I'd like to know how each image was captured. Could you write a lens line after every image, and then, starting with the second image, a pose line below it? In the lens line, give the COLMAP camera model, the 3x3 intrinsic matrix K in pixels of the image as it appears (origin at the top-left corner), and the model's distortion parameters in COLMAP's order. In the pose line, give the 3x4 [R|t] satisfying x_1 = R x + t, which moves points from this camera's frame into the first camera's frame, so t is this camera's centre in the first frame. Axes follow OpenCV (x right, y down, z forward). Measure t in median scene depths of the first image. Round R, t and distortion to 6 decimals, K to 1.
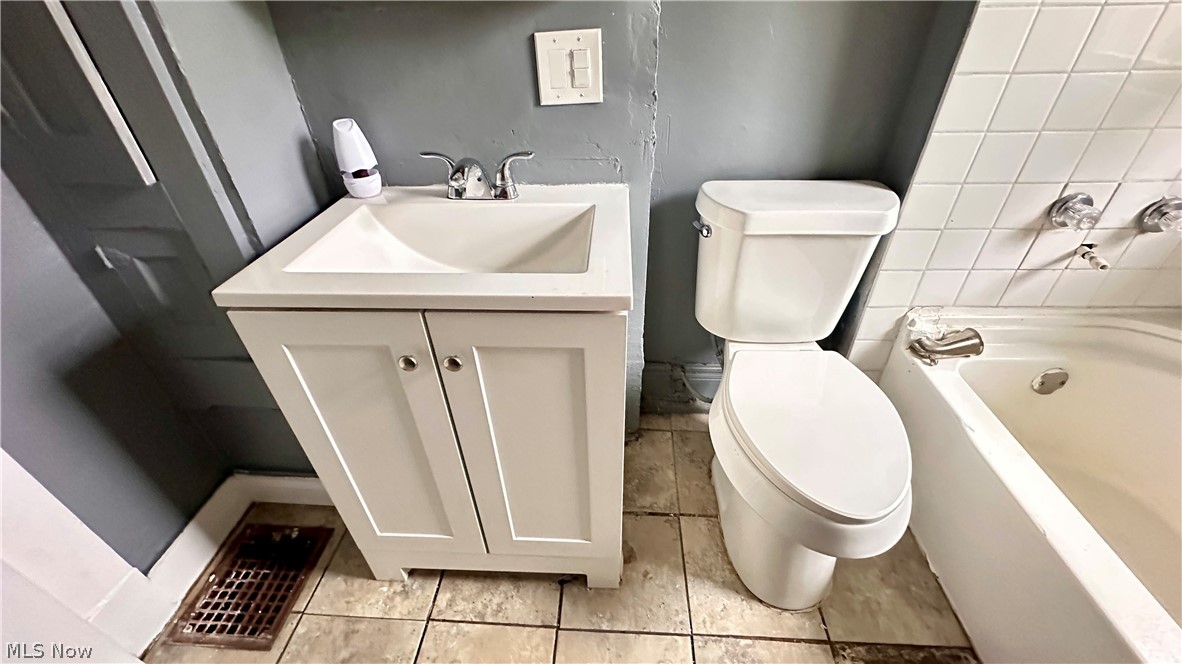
lens RADIAL K [[471.6, 0, 592.7], [0, 471.6, 330.7], [0, 0, 1]] dist [-0.002269, 0.001106]
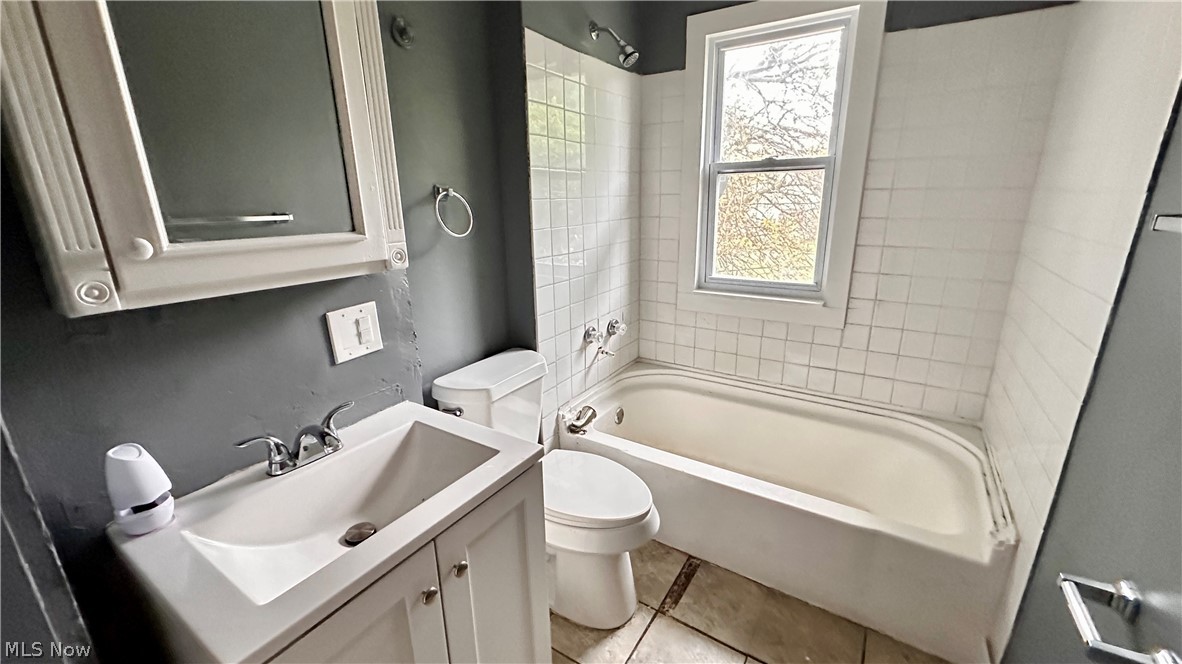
lens RADIAL K [[471.6, 0, 585.7], [0, 471.6, 337.4], [0, 0, 1]] dist [-0.002269, 0.001106]
pose [[0.497135, -0.238766, 0.834175, -0.673218], [0.508048, 0.859456, -0.056774, -0.140077], [-0.703380, 0.452025, 0.548570, -0.088383]]
